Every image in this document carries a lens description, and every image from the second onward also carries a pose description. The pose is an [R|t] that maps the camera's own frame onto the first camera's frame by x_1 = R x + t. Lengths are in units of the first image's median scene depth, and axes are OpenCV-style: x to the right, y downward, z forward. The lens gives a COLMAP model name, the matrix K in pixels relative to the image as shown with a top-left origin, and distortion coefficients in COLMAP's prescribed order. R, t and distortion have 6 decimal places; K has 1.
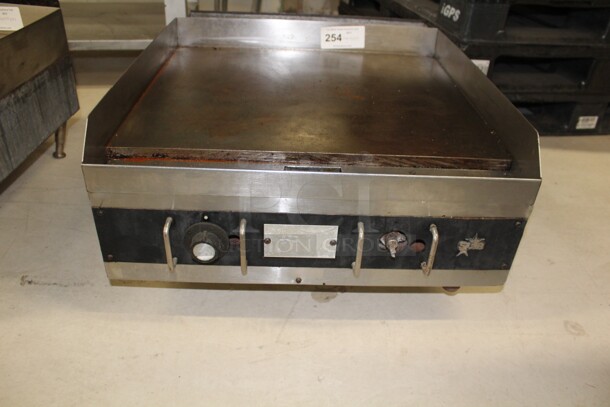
lens RADIAL K [[502.3, 0, 305.0], [0, 502.3, 203.5], [0, 0, 1]] dist [-0.160457, 0.128315]
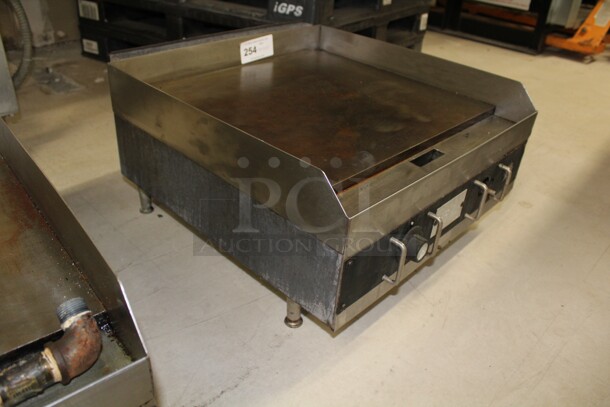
lens RADIAL K [[502.3, 0, 305.0], [0, 502.3, 203.5], [0, 0, 1]] dist [-0.160457, 0.128315]
pose [[0.706415, -0.375701, 0.599856, -0.943826], [0.363758, 0.919716, 0.147658, -0.243561], [-0.607172, 0.113894, 0.786365, 0.249353]]
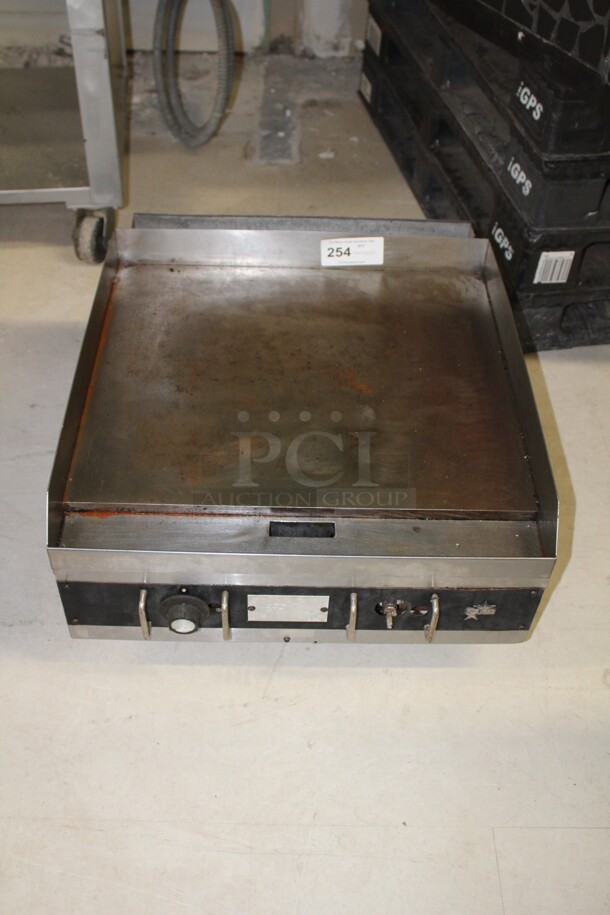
lens RADIAL K [[927.0, 0, 298.8], [0, 927.0, 456.3], [0, 0, 1]] dist [-0.091644, 0.000672]
pose [[0.999817, 0.000908, -0.019086, 0.040749], [0.003381, 0.974705, 0.223468, -0.546063], [0.018806, -0.223491, 0.974524, -0.547152]]
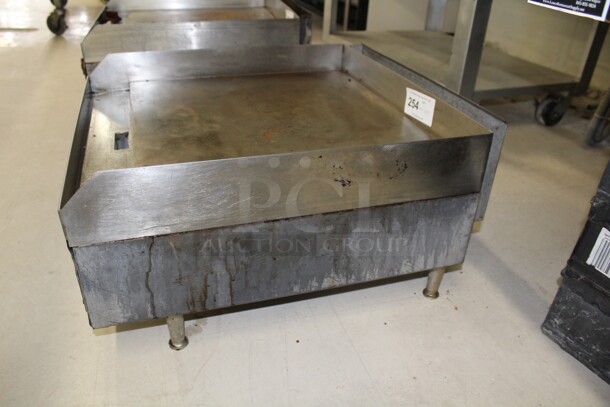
lens RADIAL K [[502.3, 0, 305.0], [0, 502.3, 203.5], [0, 0, 1]] dist [-0.160457, 0.128315]
pose [[0.297327, 0.443406, -0.845569, 1.233406], [-0.544776, 0.806096, 0.231147, -0.463183], [0.784102, 0.391919, 0.481231, 0.823816]]
